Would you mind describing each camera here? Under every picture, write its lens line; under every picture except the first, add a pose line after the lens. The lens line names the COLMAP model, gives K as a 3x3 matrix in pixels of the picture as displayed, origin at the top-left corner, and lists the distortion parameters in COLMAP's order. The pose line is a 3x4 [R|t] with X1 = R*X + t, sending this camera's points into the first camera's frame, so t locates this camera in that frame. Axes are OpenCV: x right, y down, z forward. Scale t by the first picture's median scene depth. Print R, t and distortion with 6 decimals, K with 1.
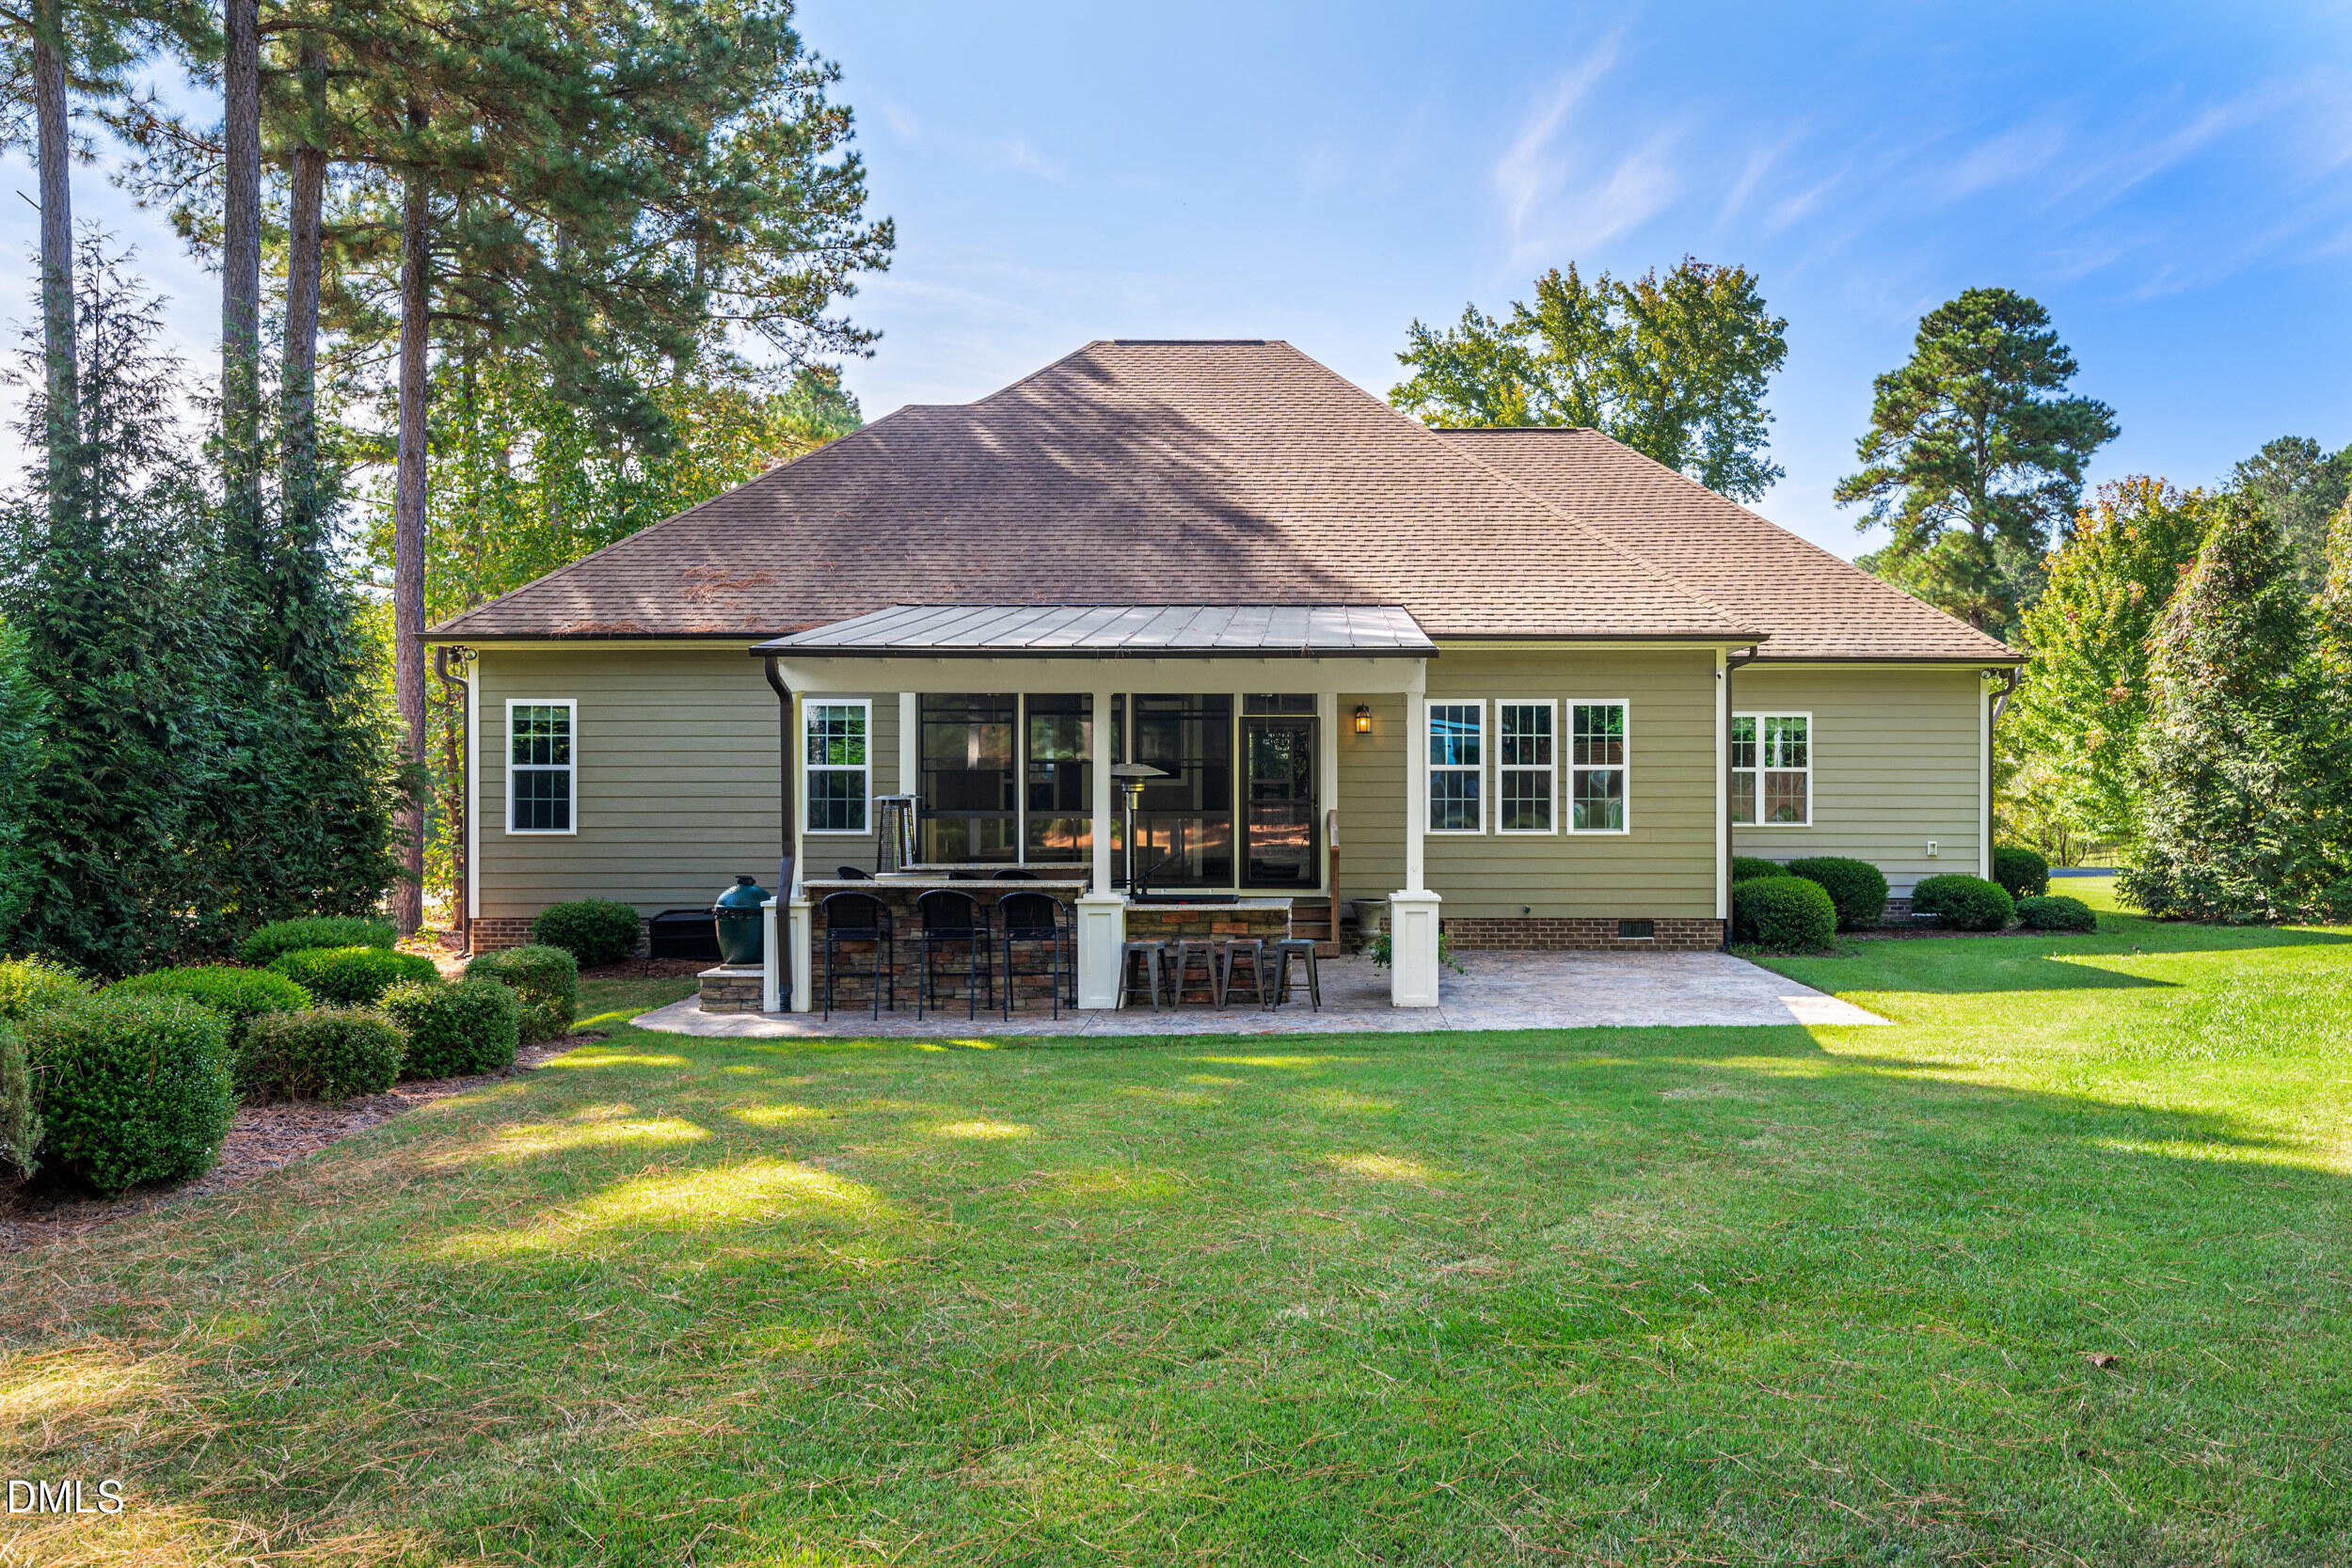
lens RADIAL K [[1594.8, 0, 1185.2], [0, 1594.8, 775.6], [0, 0, 1]] dist [-0.003883, 0.002325]
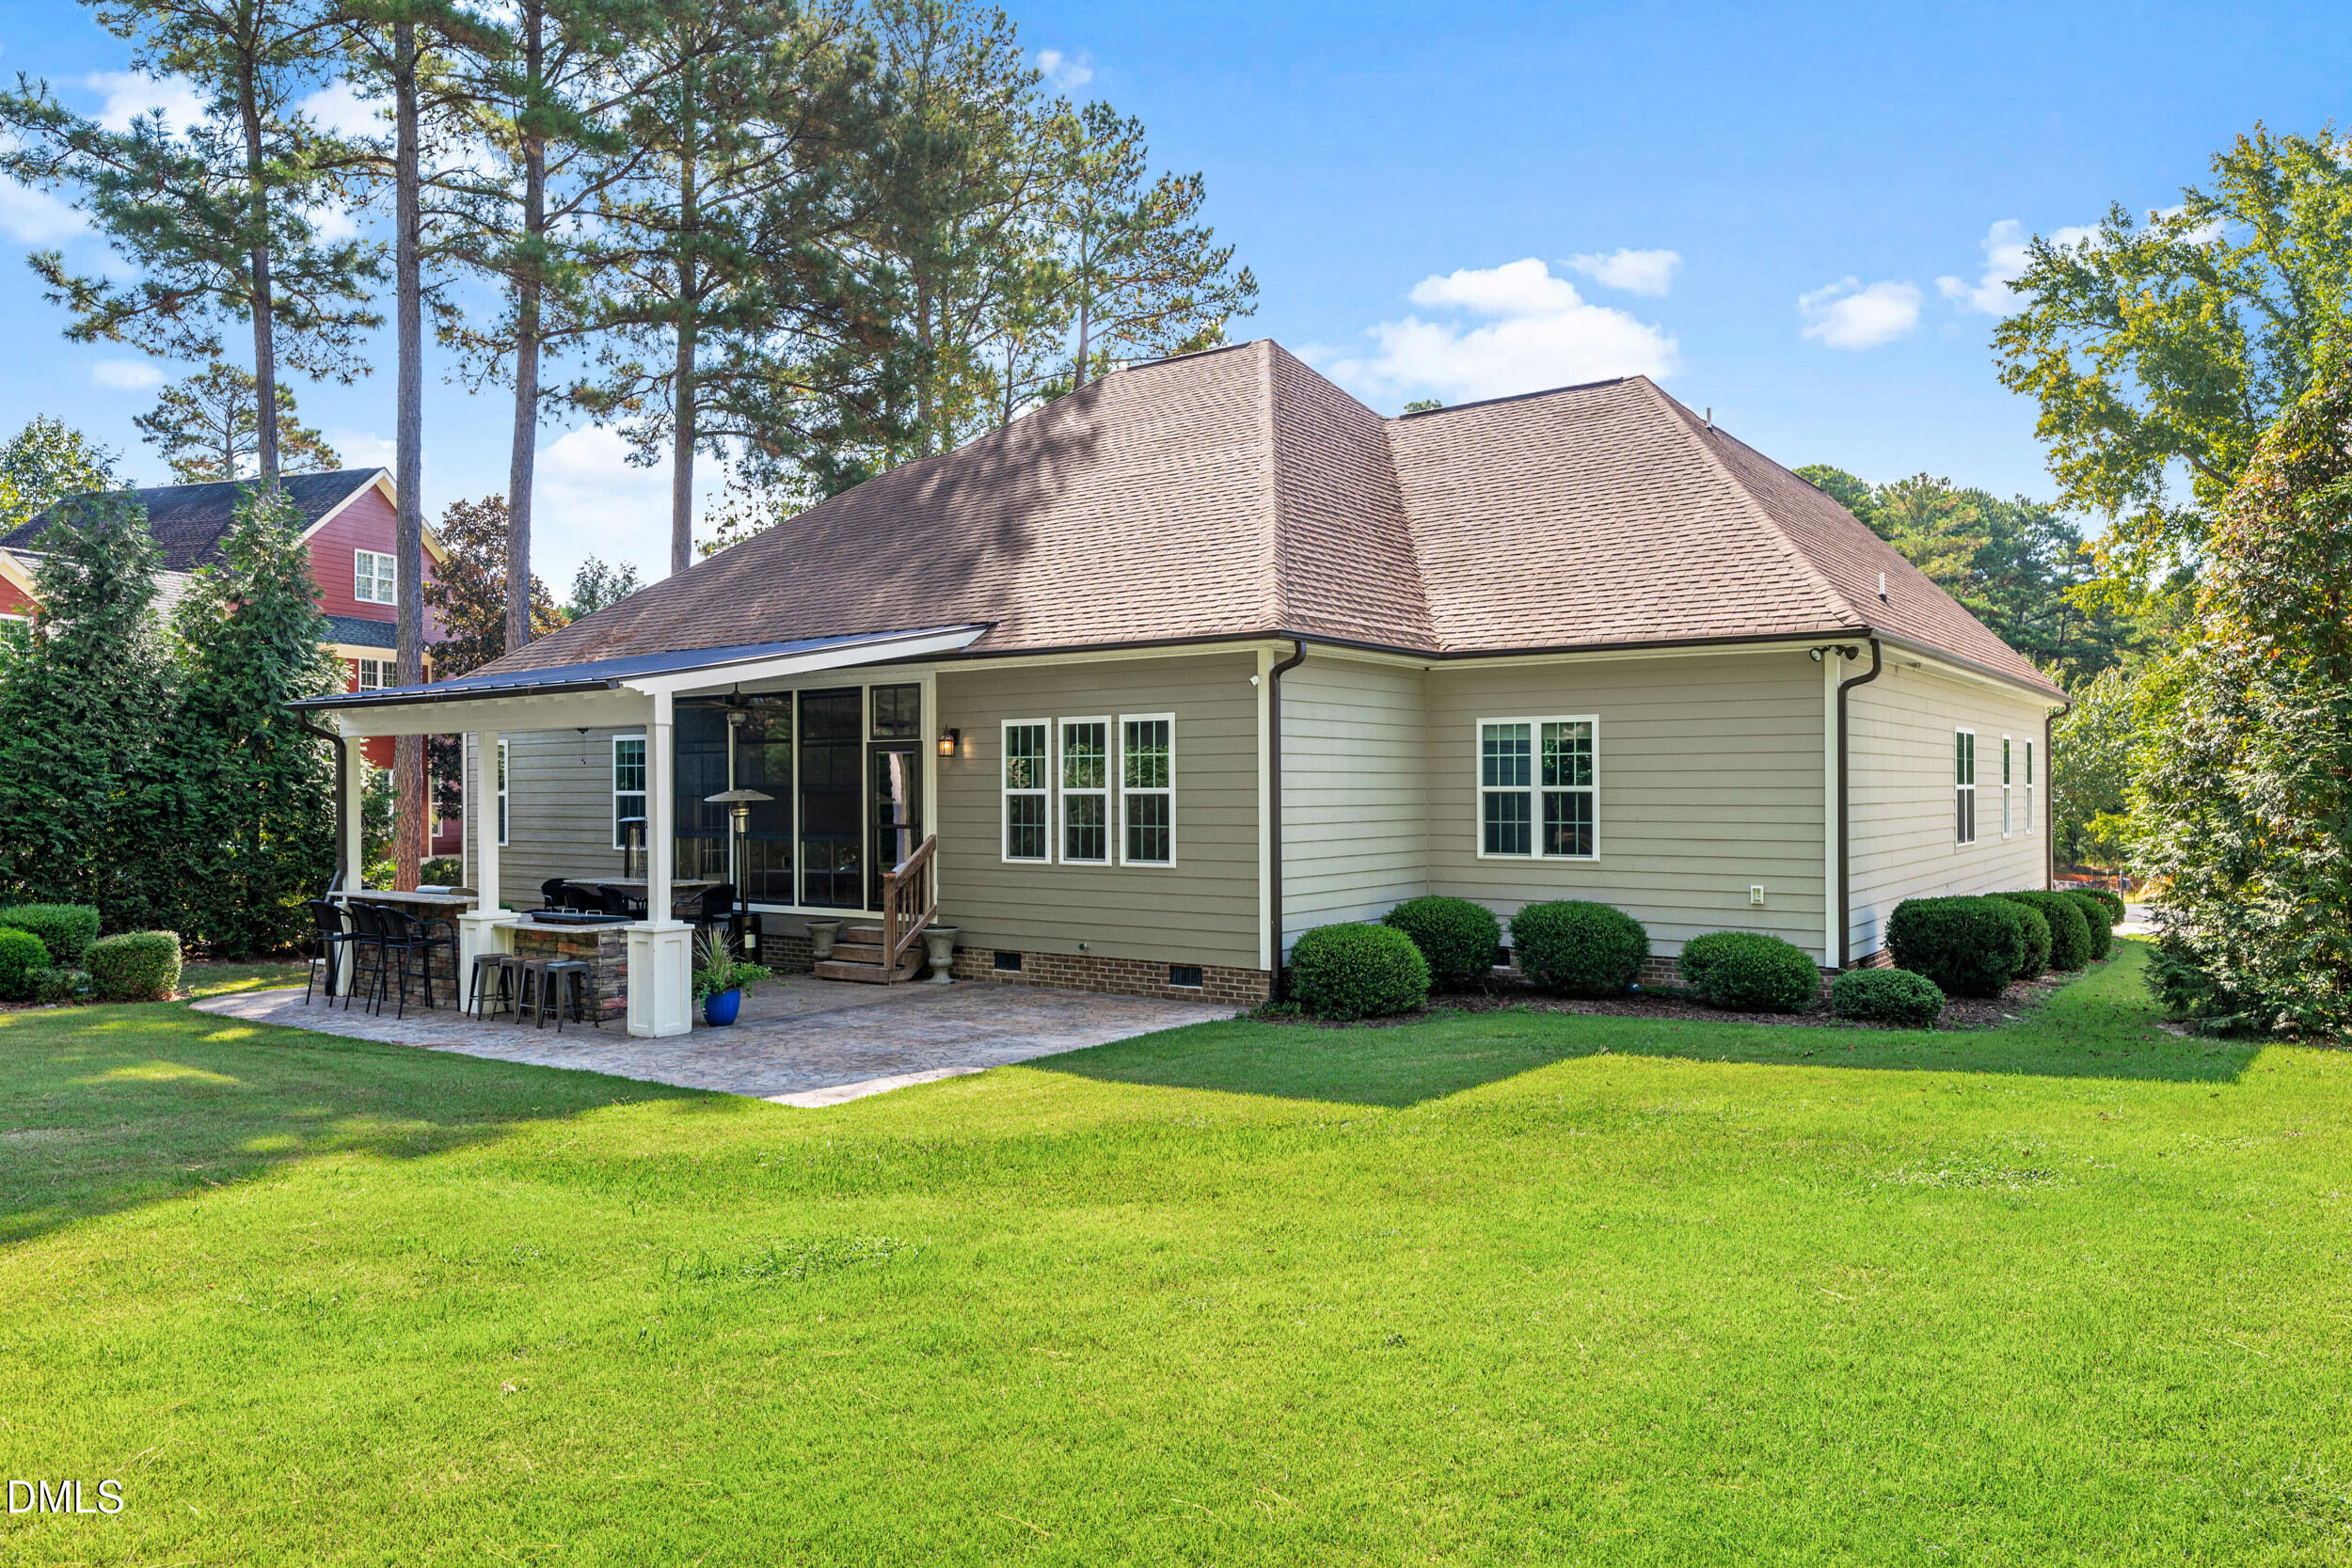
lens RADIAL K [[1594.8, 0, 1180.1], [0, 1594.8, 786.9], [0, 0, 1]] dist [-0.003883, 0.002325]
pose [[0.843975, -0.007005, -0.536336, 0.741468], [0.005454, 0.999975, -0.004477, -0.002866], [0.536354, 0.000853, 0.843992, 0.259170]]
